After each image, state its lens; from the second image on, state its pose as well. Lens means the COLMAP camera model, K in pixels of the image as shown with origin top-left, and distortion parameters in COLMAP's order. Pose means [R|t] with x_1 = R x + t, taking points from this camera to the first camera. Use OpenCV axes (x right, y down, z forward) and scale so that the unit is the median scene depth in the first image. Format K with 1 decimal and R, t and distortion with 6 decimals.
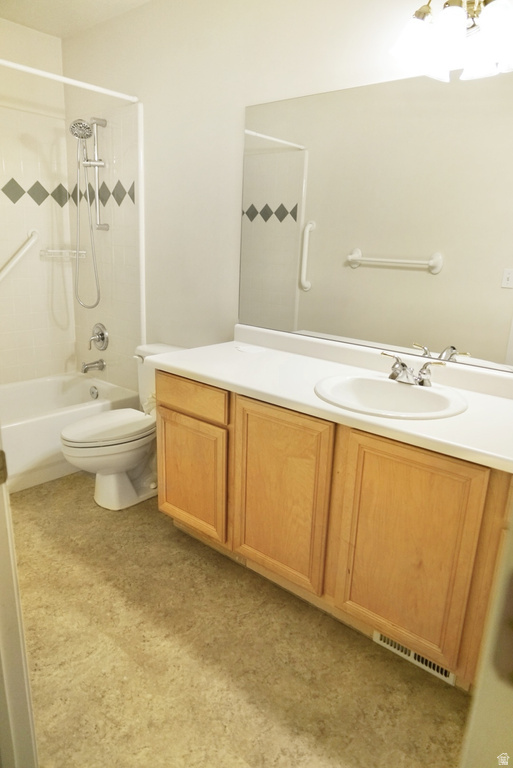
lens RADIAL K [[508.4, 0, 255.9], [0, 508.4, 381.2], [0, 0, 1]] dist [-0.043447, 0.027039]
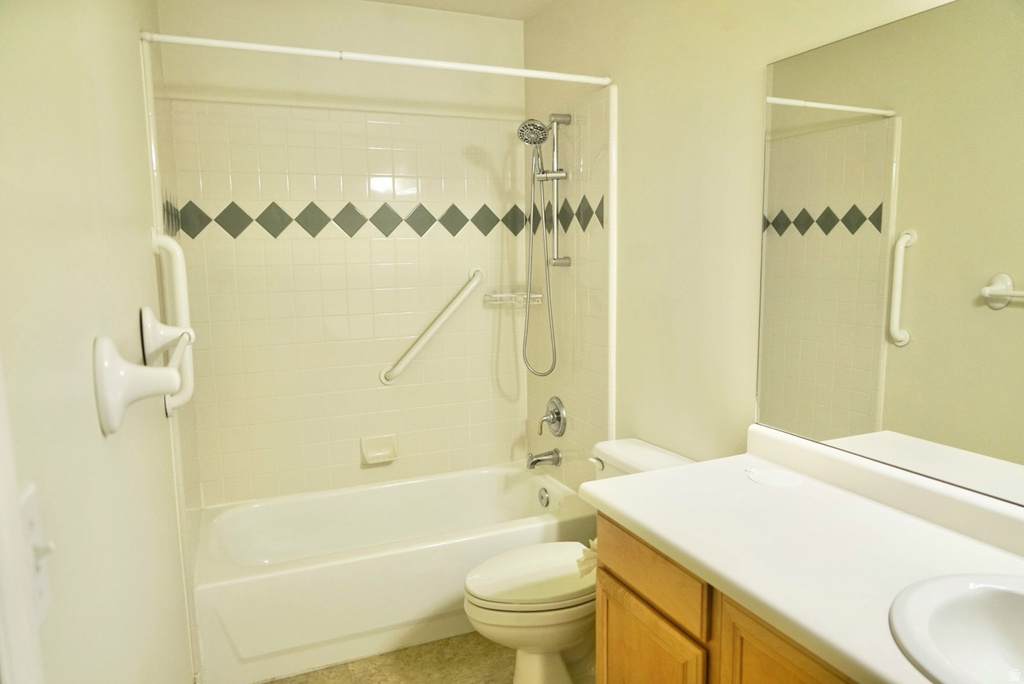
lens RADIAL K [[677.8, 0, 508.1], [0, 677.8, 339.5], [0, 0, 1]] dist [-0.043447, 0.027039]
pose [[0.902107, 0.001024, -0.431512, 0.031010], [-0.065998, 0.988559, -0.135628, -0.064937], [0.426436, 0.150829, 0.891854, 0.145675]]
